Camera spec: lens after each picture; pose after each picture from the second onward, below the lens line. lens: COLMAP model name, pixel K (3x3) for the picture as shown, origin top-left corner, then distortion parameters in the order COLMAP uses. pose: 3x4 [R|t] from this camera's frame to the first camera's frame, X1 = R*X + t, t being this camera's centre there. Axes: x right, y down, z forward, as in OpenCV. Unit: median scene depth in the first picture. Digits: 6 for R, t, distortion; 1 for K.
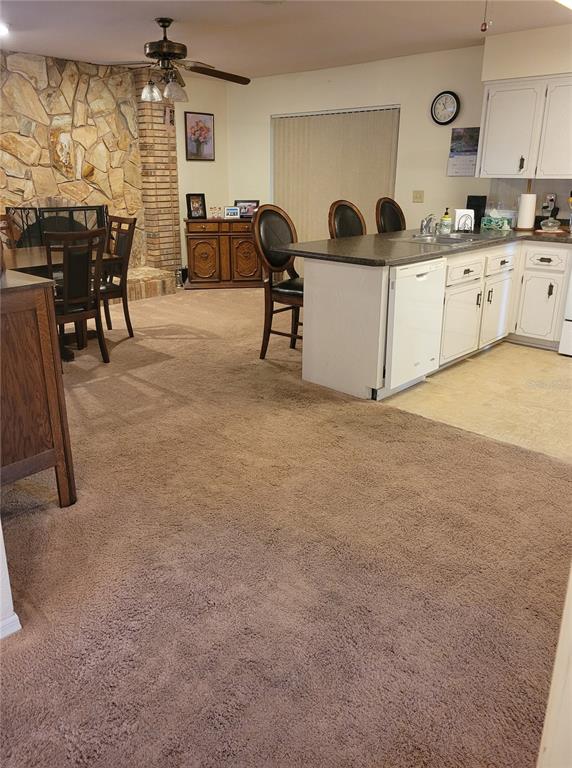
lens RADIAL K [[579.3, 0, 270.2], [0, 579.3, 365.1], [0, 0, 1]] dist [0.058369, -0.043034]
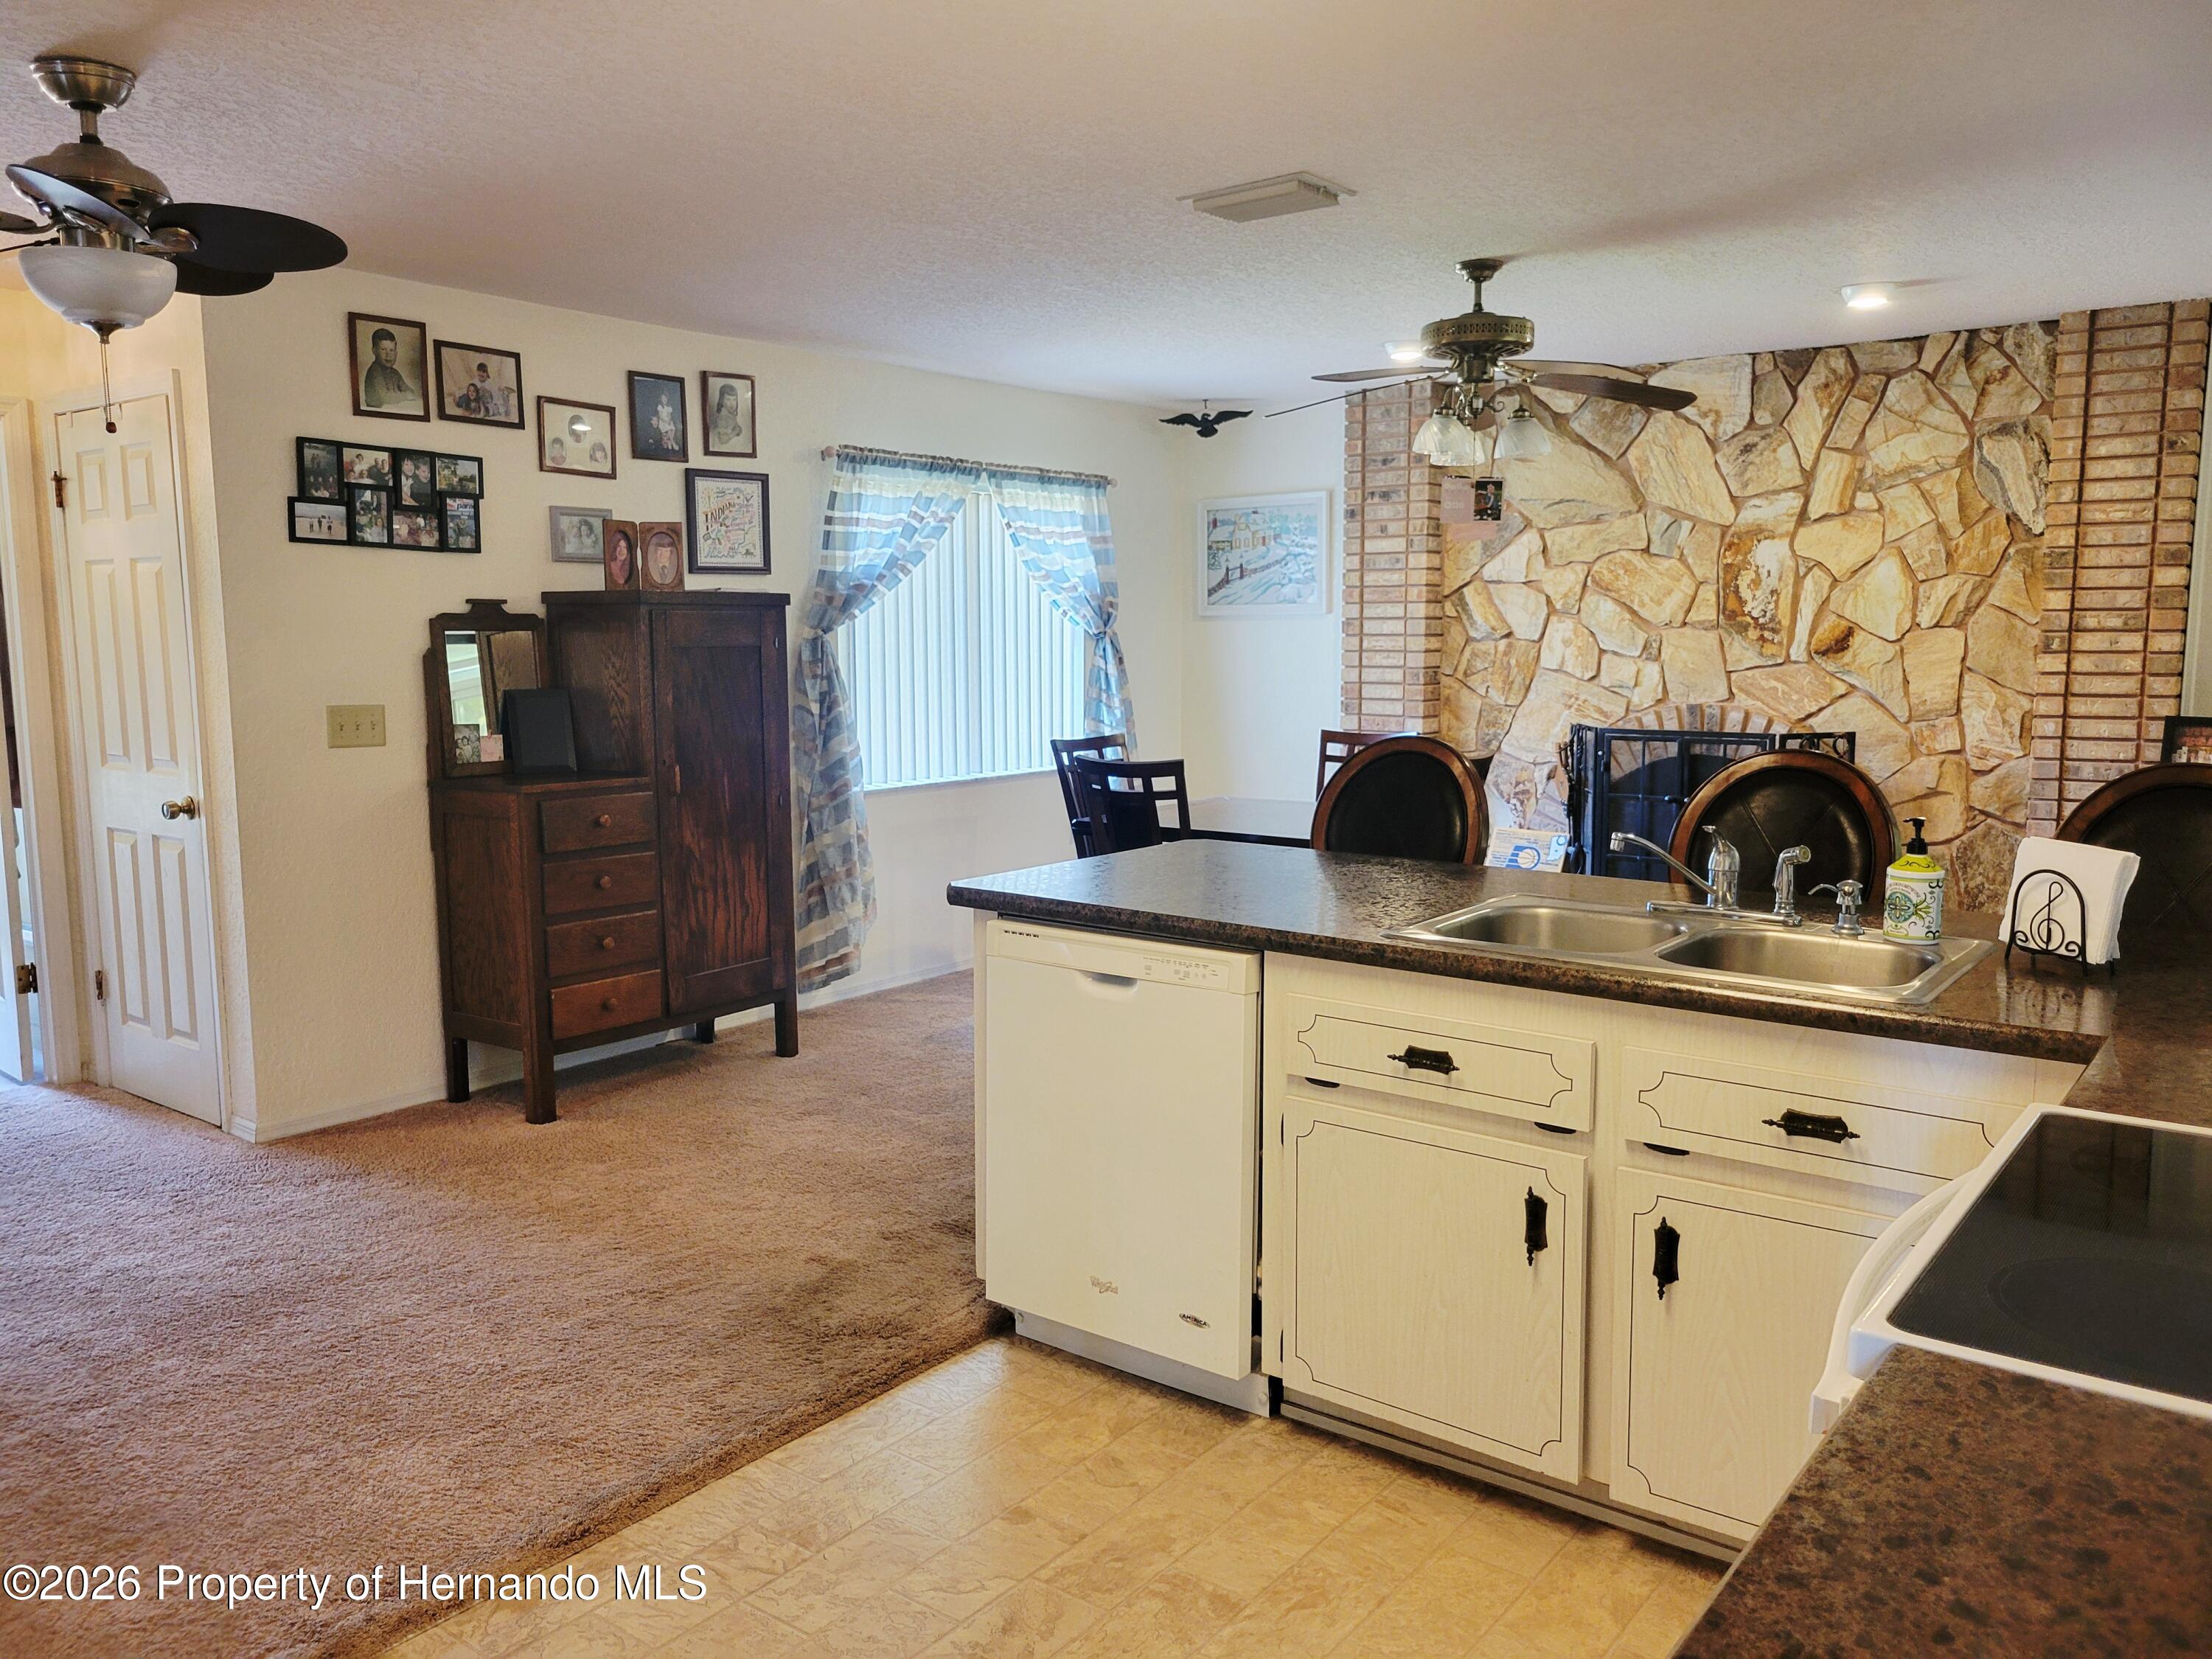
lens RADIAL K [[1668.4, 0, 1100.1], [0, 1668.4, 830.6], [0, 0, 1]] dist [0.058369, -0.043034]
pose [[0.111858, 0.114727, -0.987079, 0.626761], [-0.314515, 0.946336, 0.074349, -0.164821], [0.942639, 0.302135, 0.141939, 0.493749]]
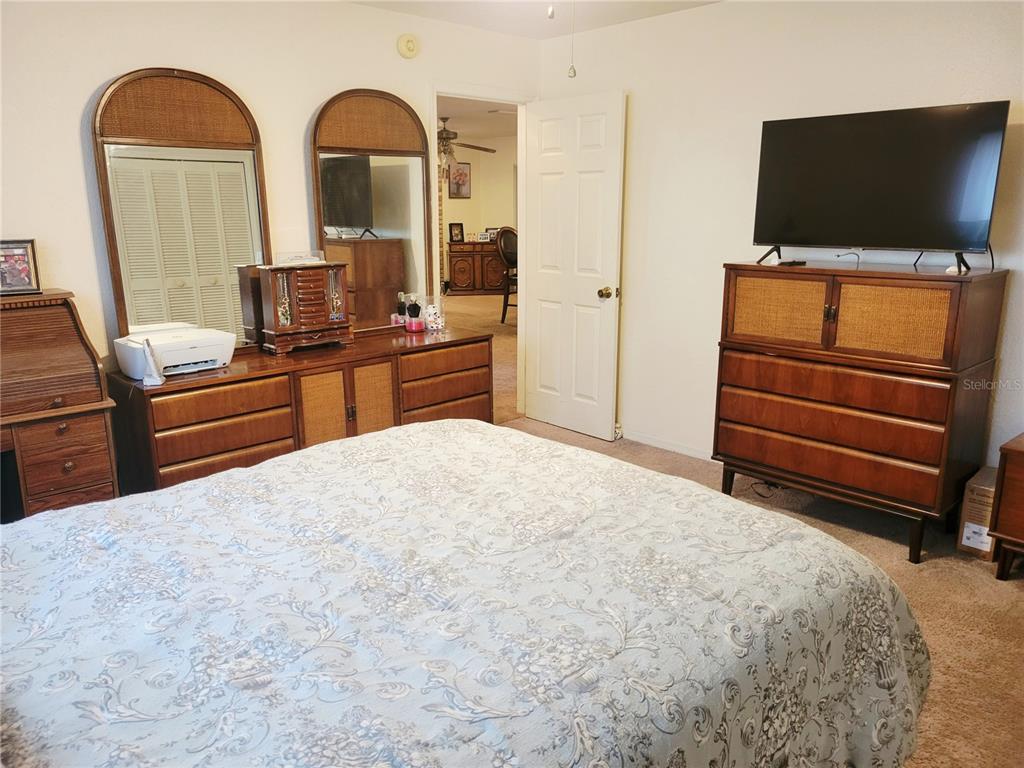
lens RADIAL K [[772.4, 0, 510.5], [0, 772.4, 389.3], [0, 0, 1]] dist [0.058369, -0.043034]
pose [[0.999625, 0.003165, -0.027201, 0.047363], [-0.005482, 0.996321, -0.085521, 0.249639], [0.026830, 0.085638, 0.995965, -0.772389]]
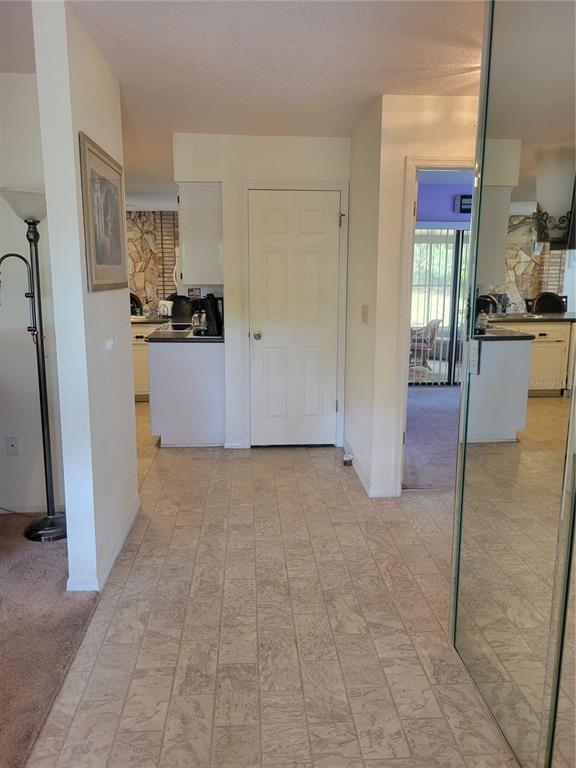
lens RADIAL K [[579.3, 0, 287.9], [0, 579.3, 376.8], [0, 0, 1]] dist [0.058369, -0.043034]
pose [[0.741951, 0.119282, -0.659758, 1.136086], [-0.217251, 0.973725, -0.068269, -0.046021], [0.634280, 0.193986, 0.748370, 0.145642]]
